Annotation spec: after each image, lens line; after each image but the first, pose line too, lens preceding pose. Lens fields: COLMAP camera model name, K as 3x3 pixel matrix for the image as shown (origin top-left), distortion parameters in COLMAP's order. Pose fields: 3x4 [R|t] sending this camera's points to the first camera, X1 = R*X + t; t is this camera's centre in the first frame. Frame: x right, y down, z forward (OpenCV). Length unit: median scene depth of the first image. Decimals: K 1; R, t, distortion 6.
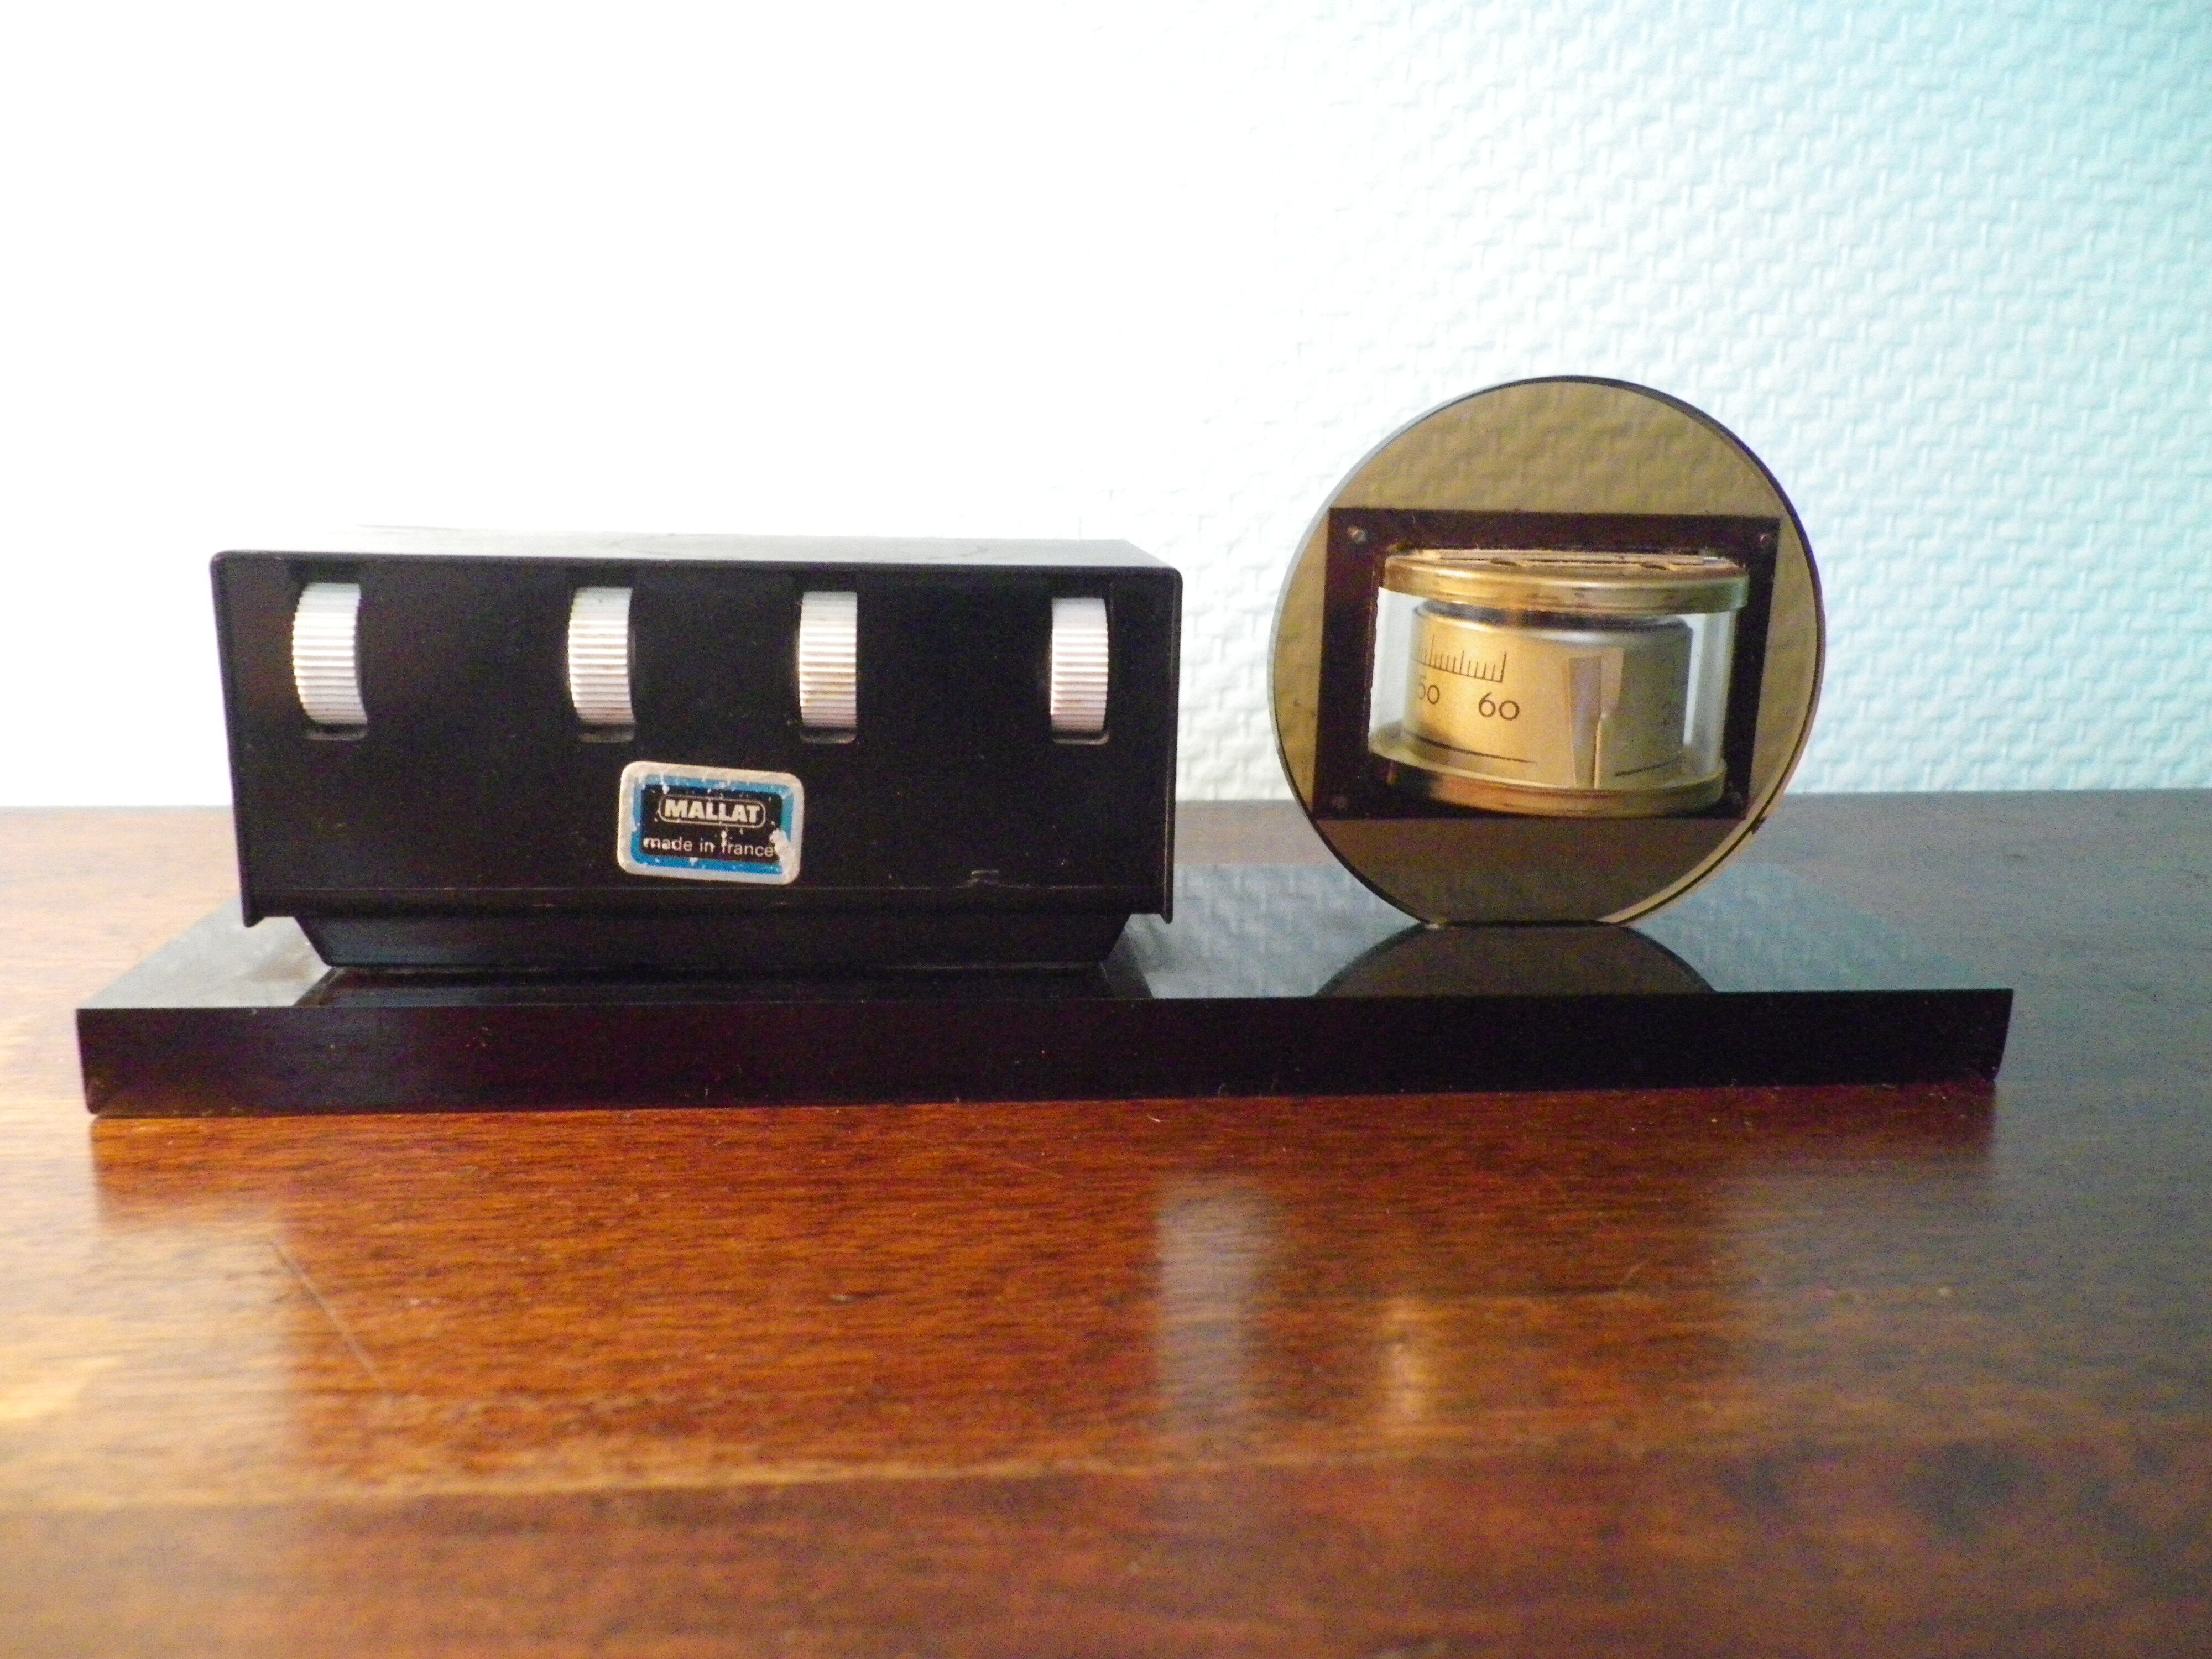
lens RADIAL K [[1718.8, 0, 1093.8], [0, 1718.8, 822.6], [0, 0, 1]] dist [0.012188, -0.005567]
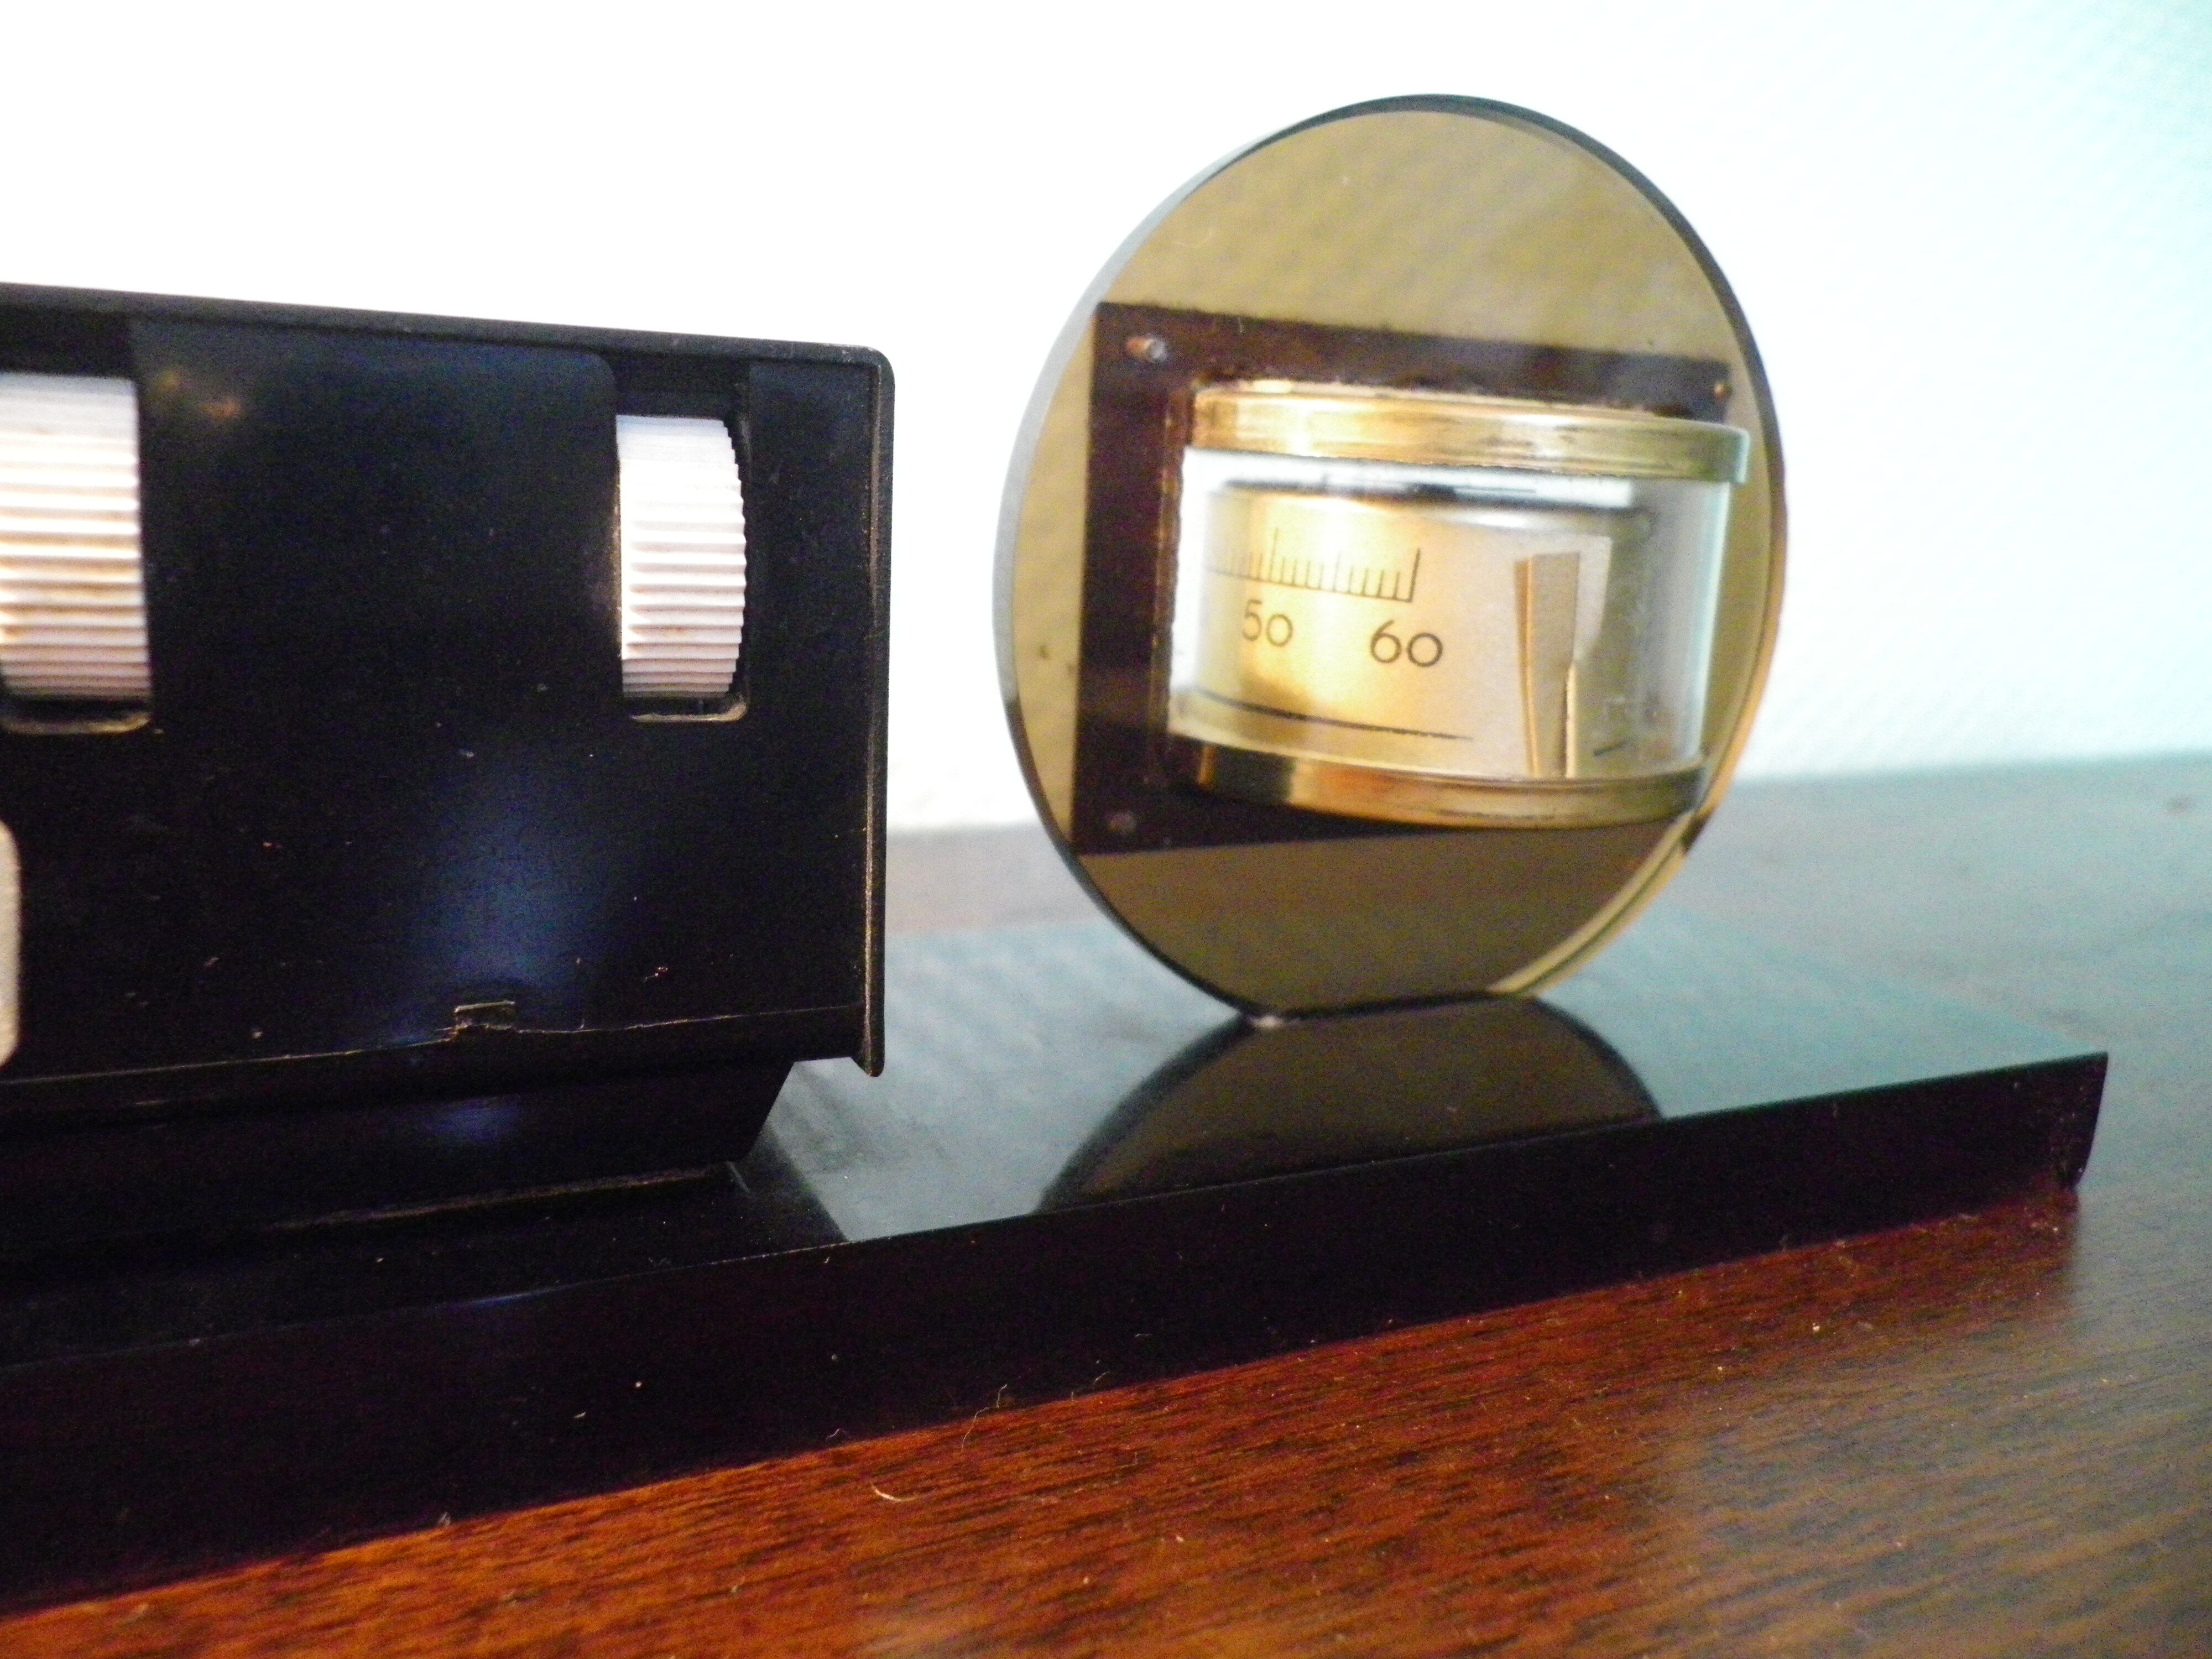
lens RADIAL K [[1718.8, 0, 1115.4], [0, 1718.8, 820.1], [0, 0, 1]] dist [0.012188, -0.005567]
pose [[0.945626, -0.045187, 0.322101, -0.050462], [0.052746, 0.998499, -0.014772, -0.005002], [-0.320950, 0.030959, 0.946590, 0.512485]]
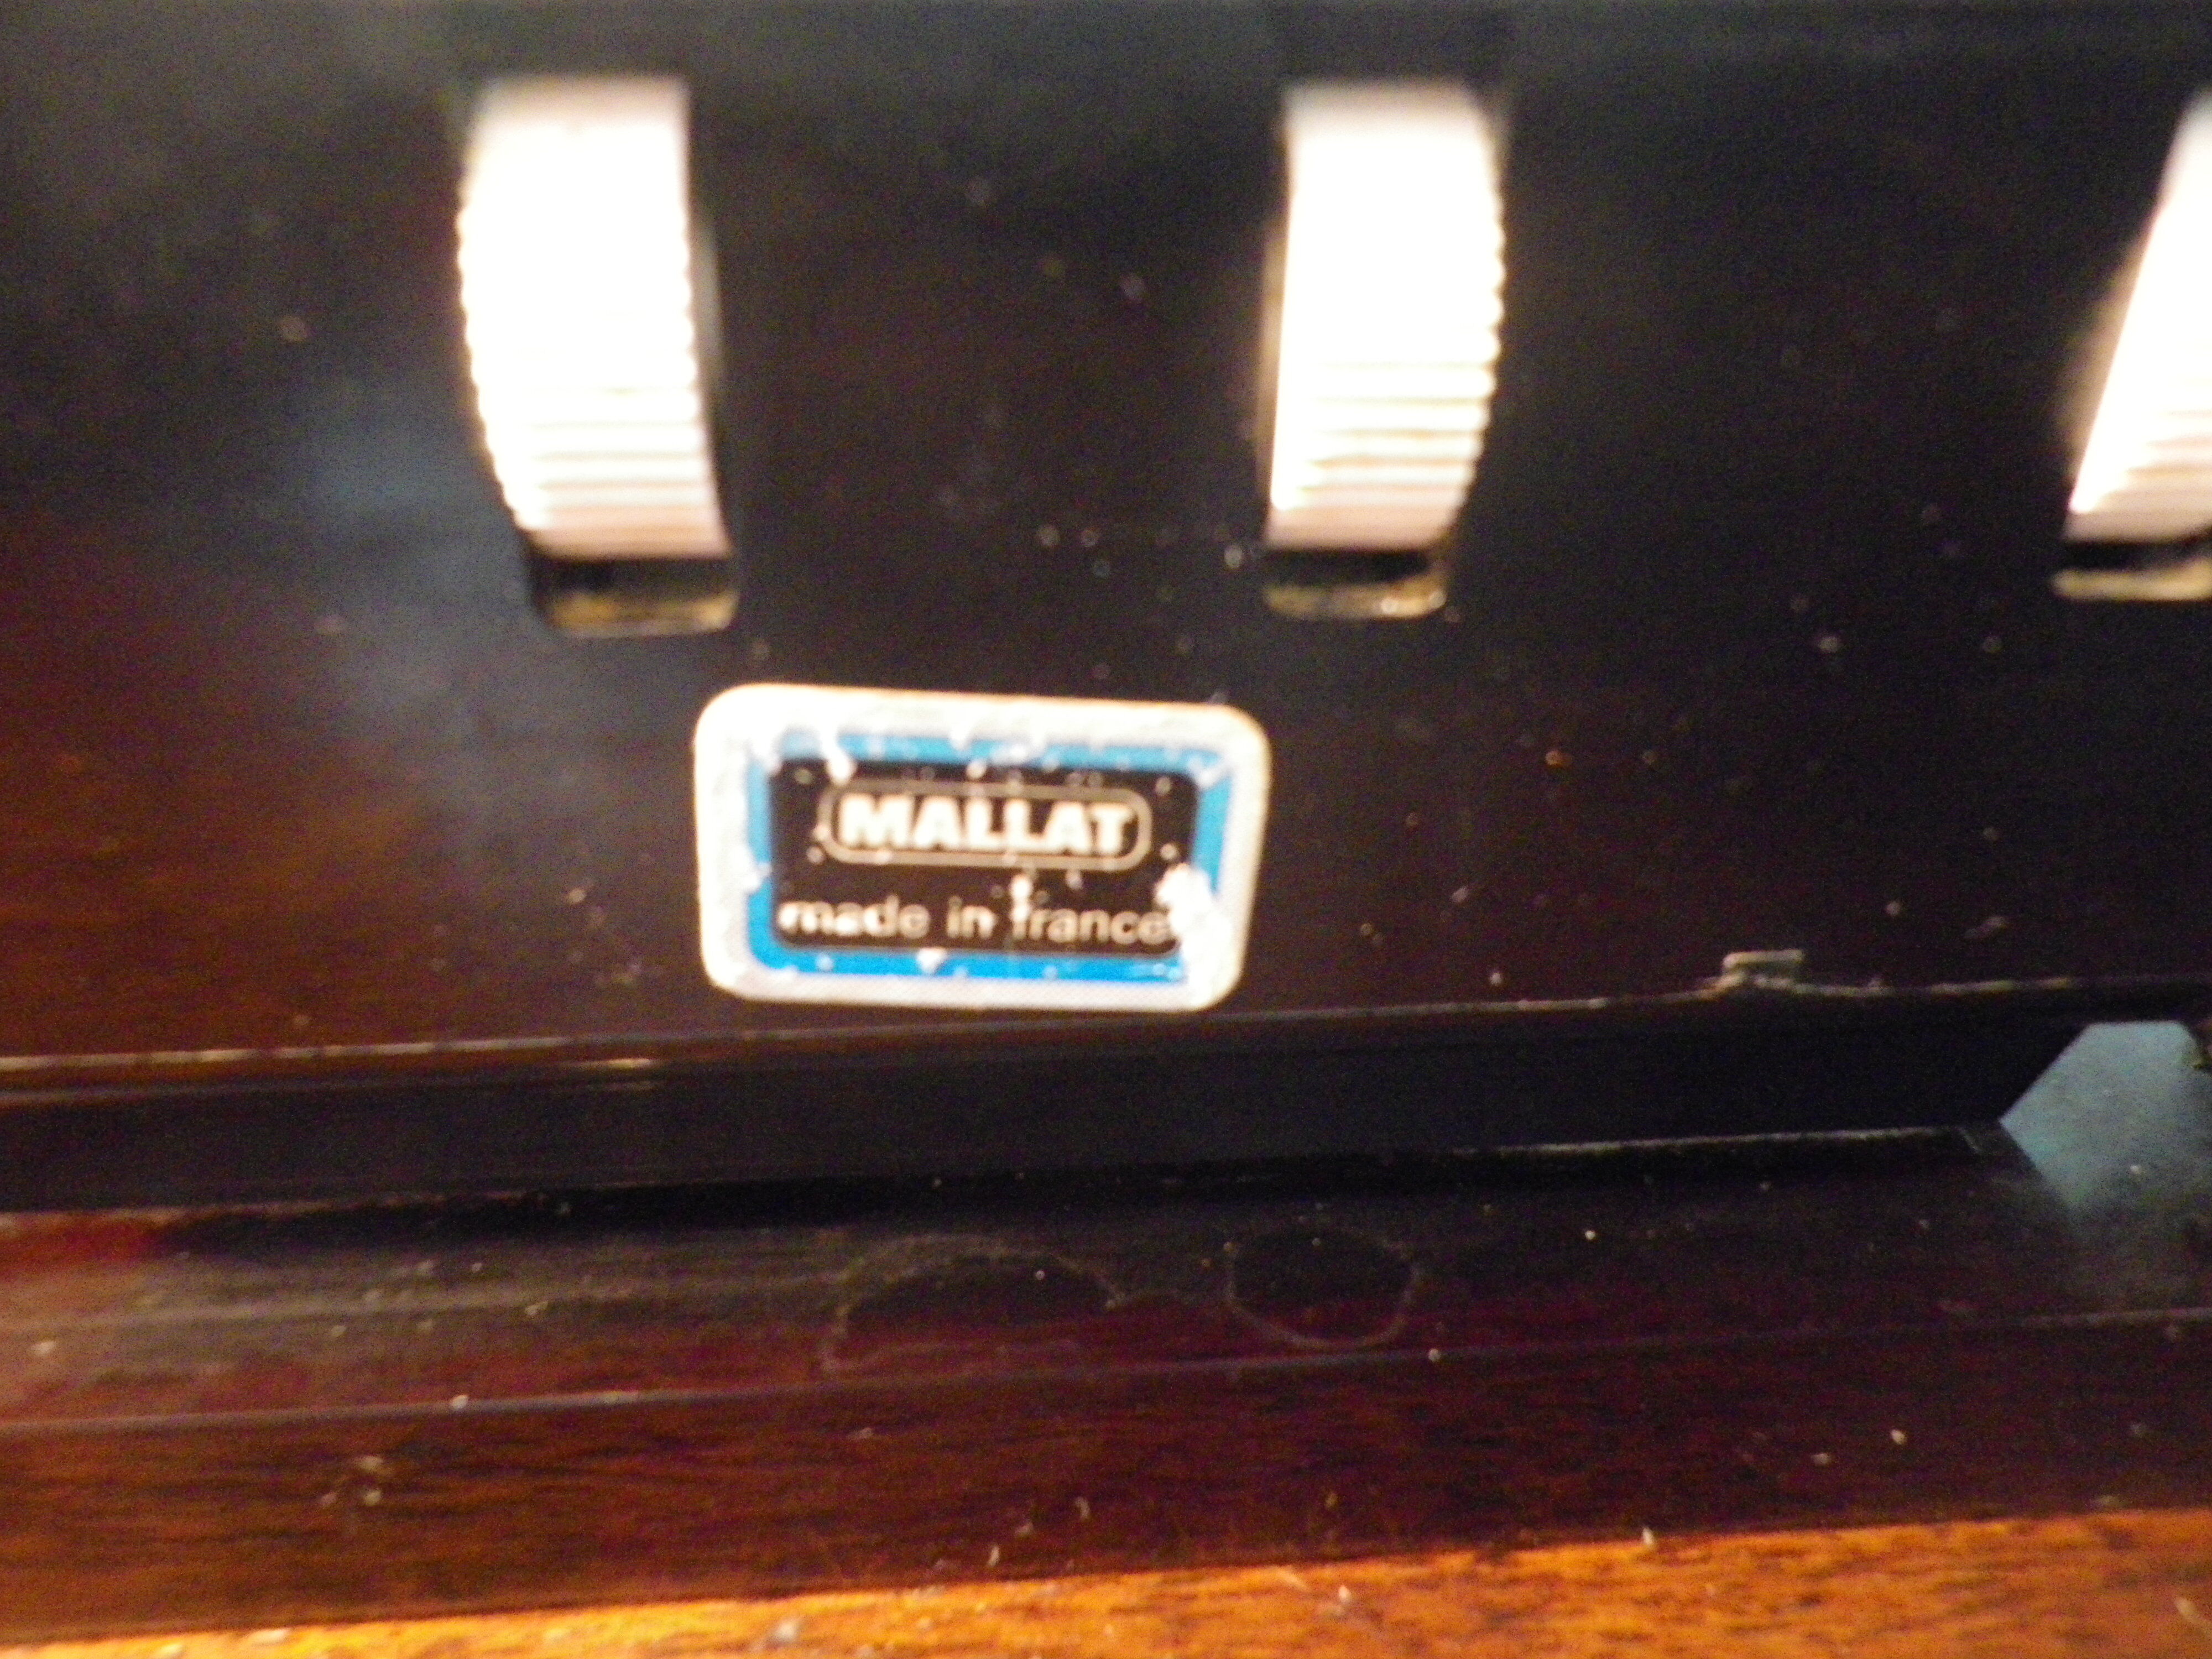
lens RADIAL K [[1718.8, 0, 1108.7], [0, 1718.8, 830.1], [0, 0, 1]] dist [0.012188, -0.005567]
pose [[0.999522, 0.000151, -0.030917, -0.185449], [0.008700, 0.958214, 0.285920, -0.096088], [0.029668, -0.286053, 0.957755, 0.678916]]
